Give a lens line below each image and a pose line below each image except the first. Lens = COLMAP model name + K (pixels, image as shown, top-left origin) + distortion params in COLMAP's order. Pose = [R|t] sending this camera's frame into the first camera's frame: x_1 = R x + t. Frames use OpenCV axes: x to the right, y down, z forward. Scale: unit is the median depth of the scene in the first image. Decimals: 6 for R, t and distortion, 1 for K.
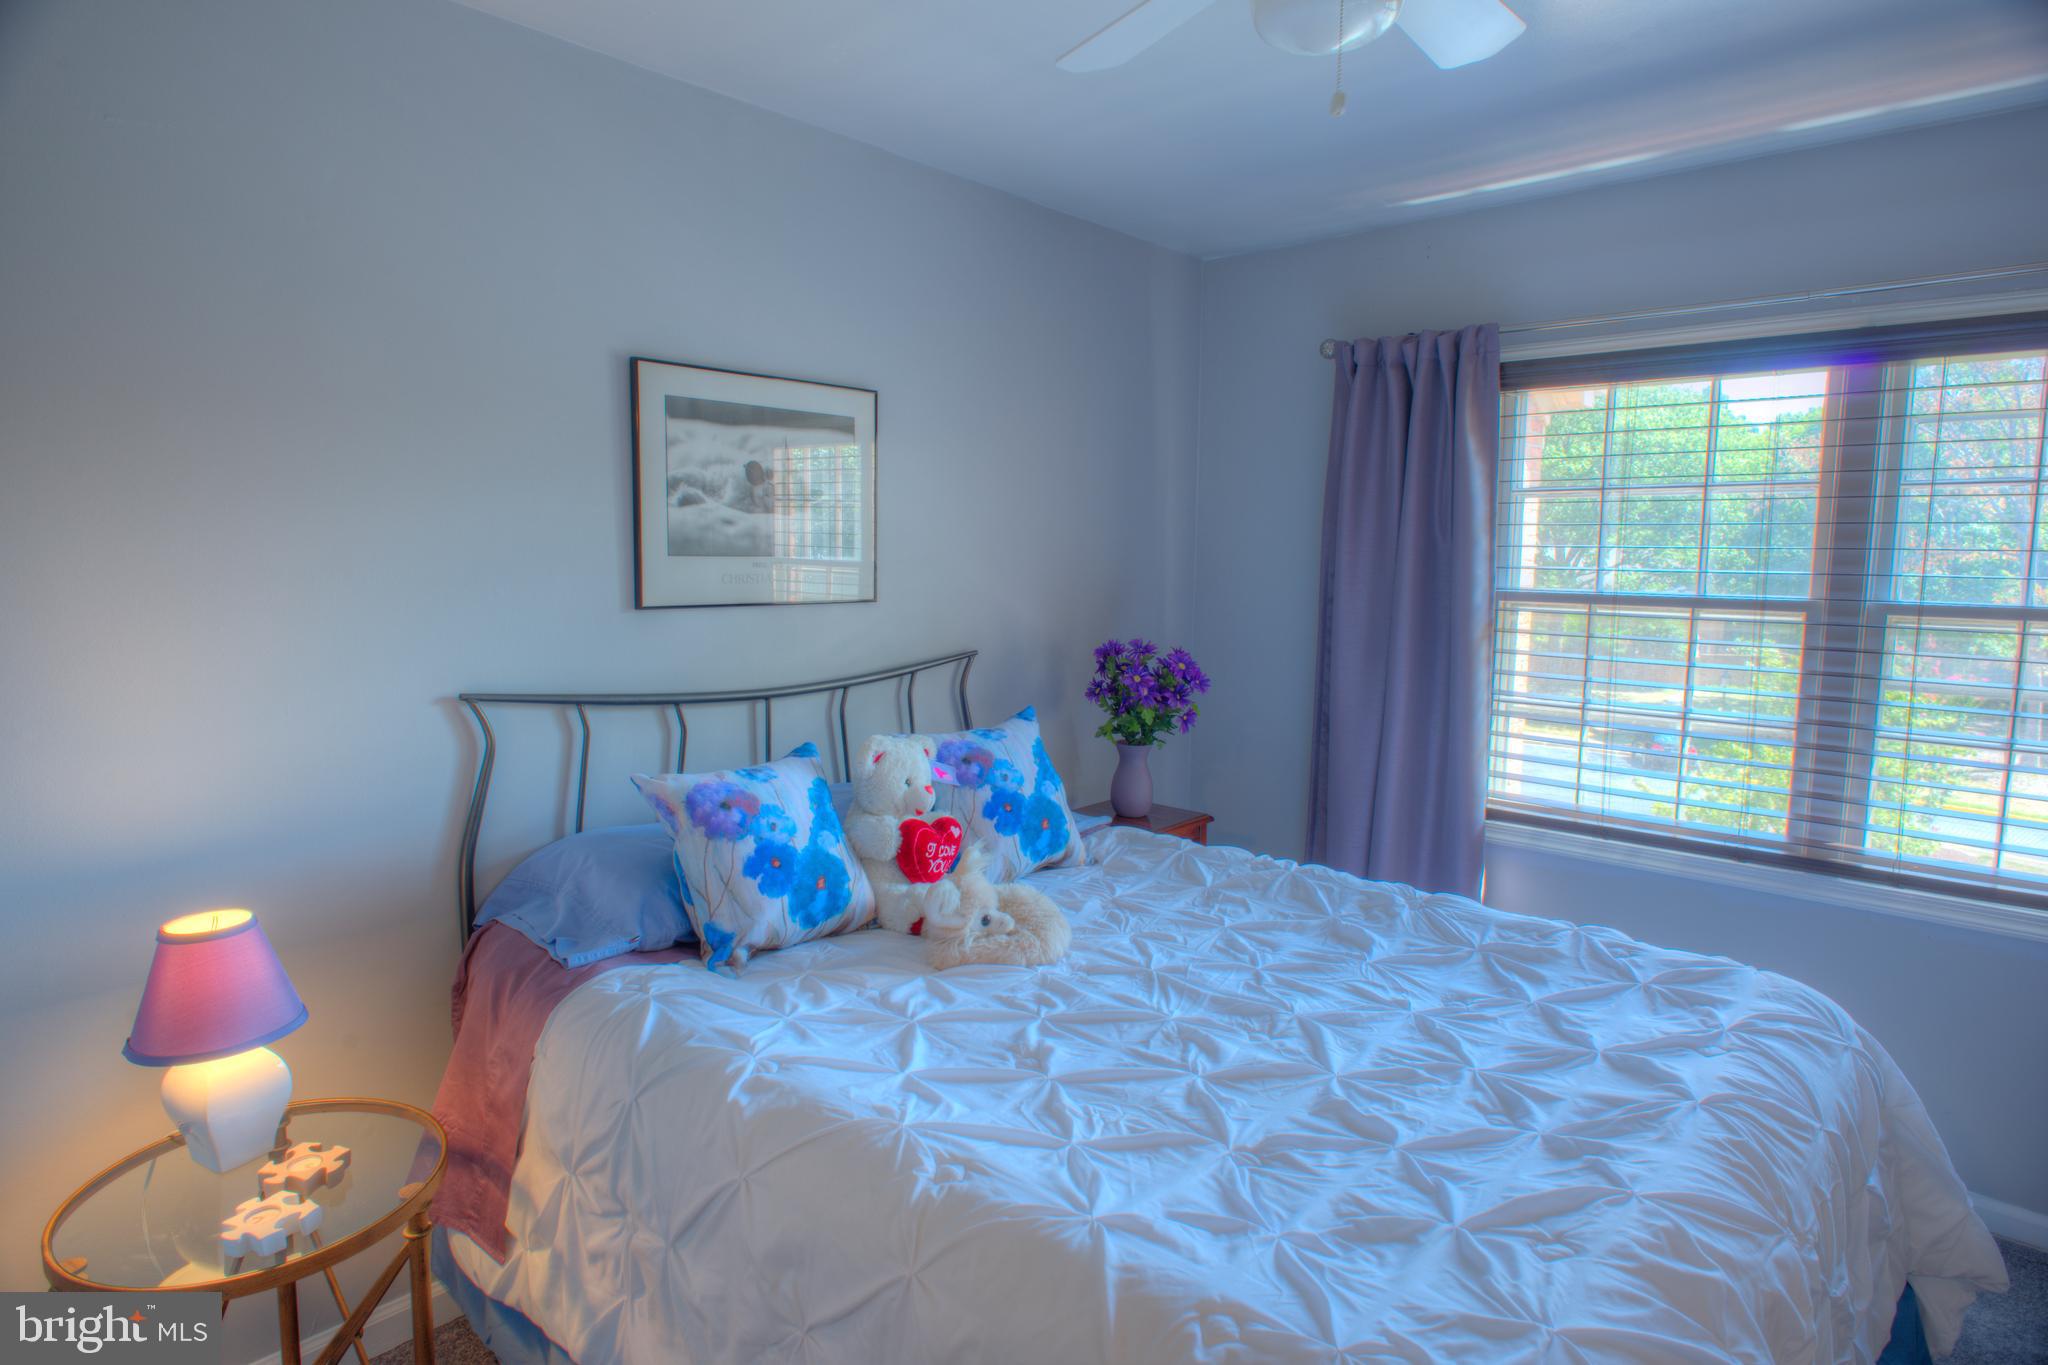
lens RADIAL K [[1135.1, 0, 1024.0], [0, 1135.1, 682.5], [0, 0, 1]] dist [0.001099, -0.001242]
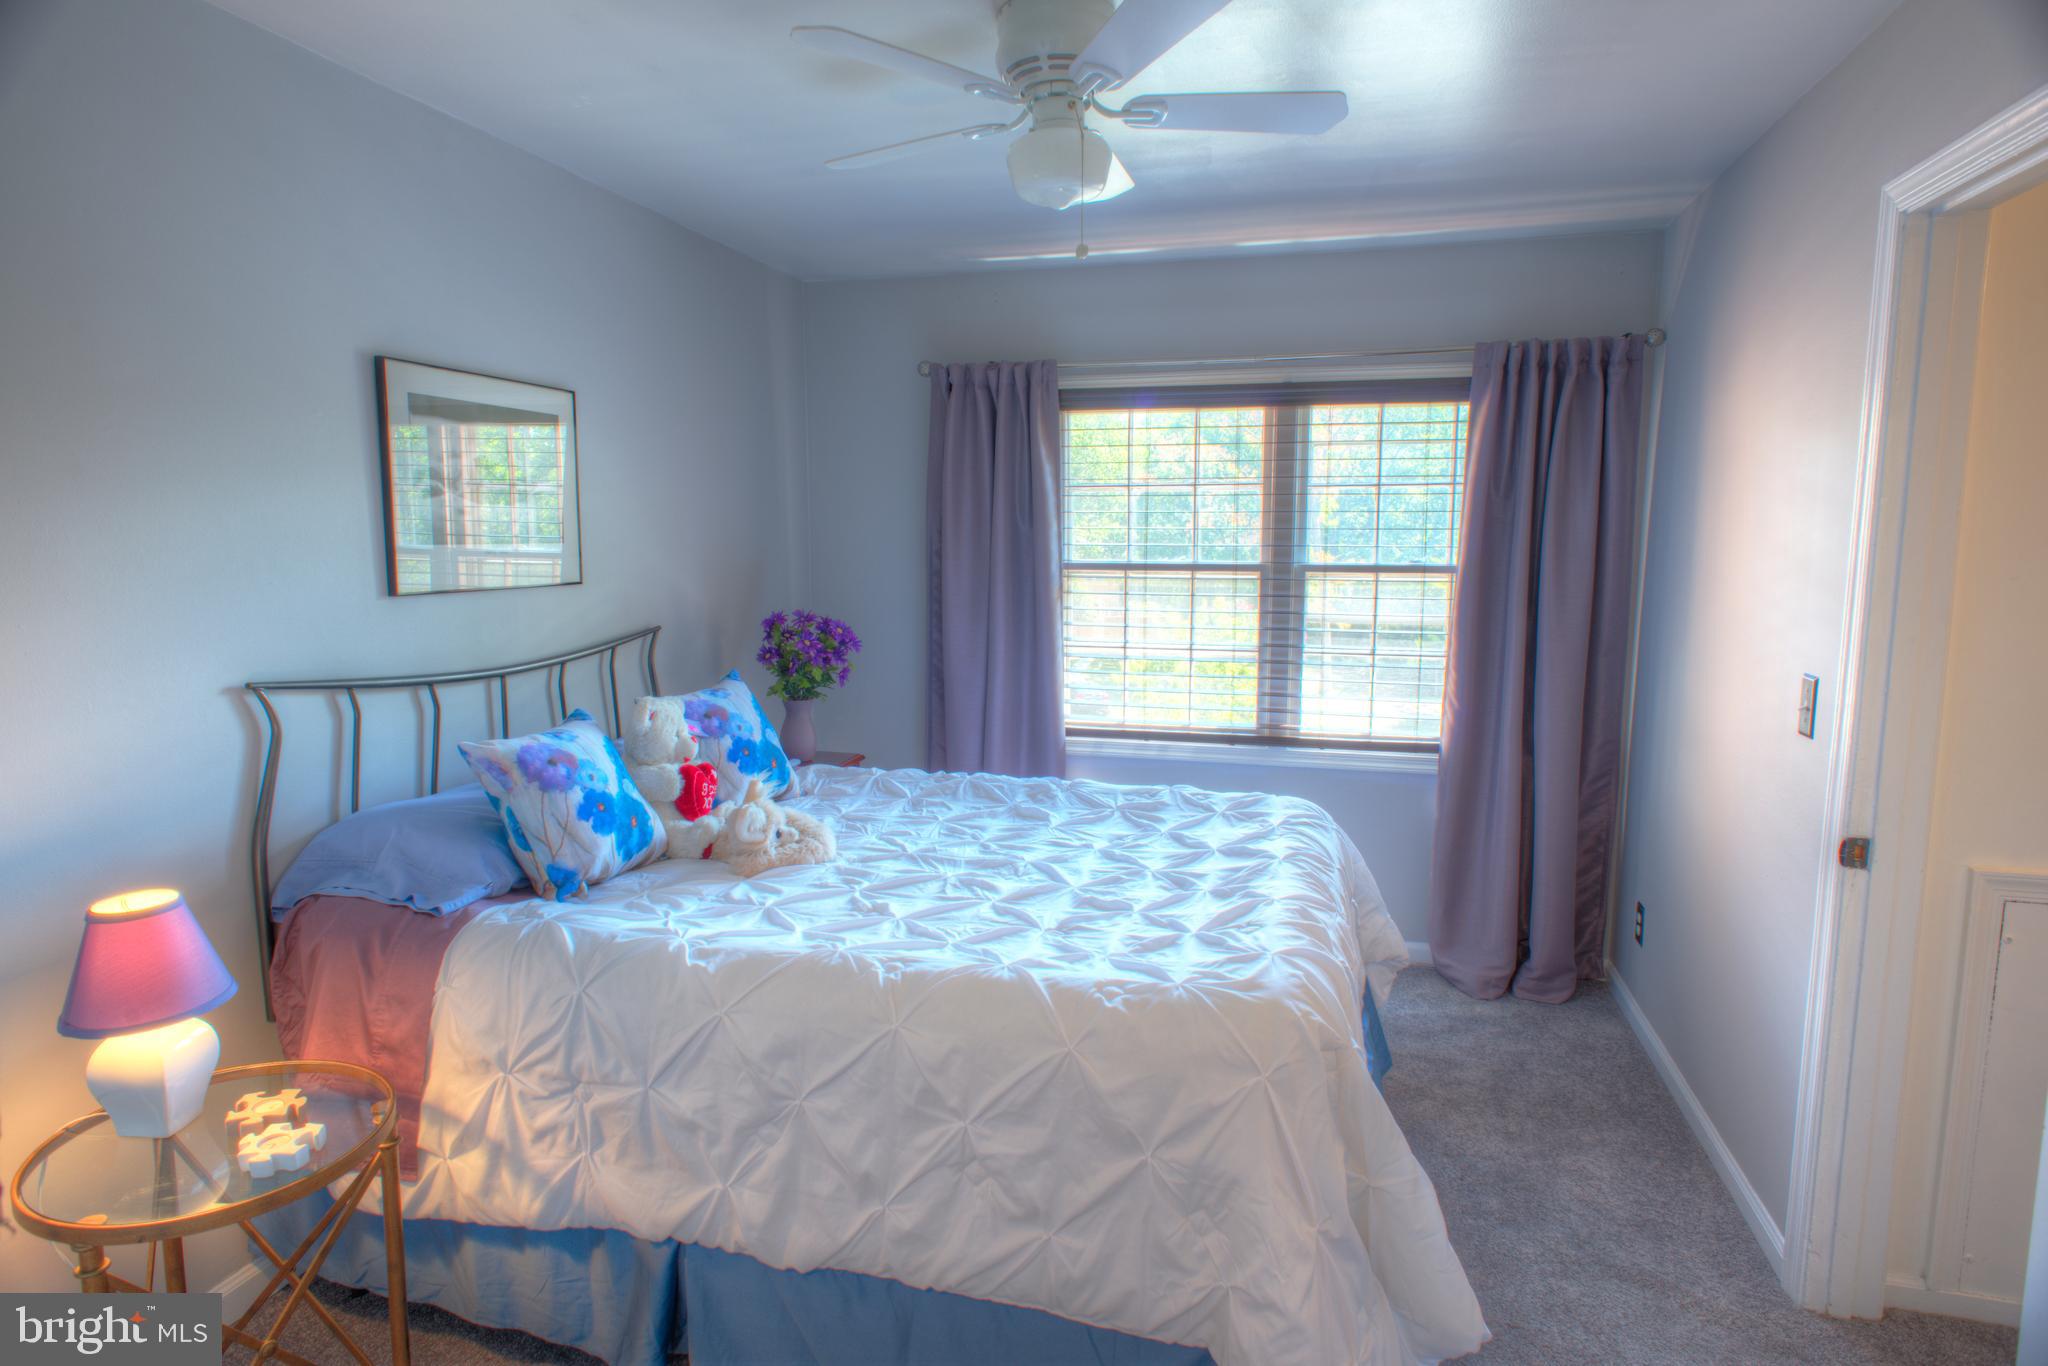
lens RADIAL K [[1135.1, 0, 1024.0], [0, 1135.1, 683.0], [0, 0, 1]] dist [0.001099, -0.001242]
pose [[0.888298, -0.069995, 0.453902, -0.348366], [0.061994, 0.997547, 0.032505, 0.020496], [-0.455063, -0.000734, 0.890459, -0.233826]]
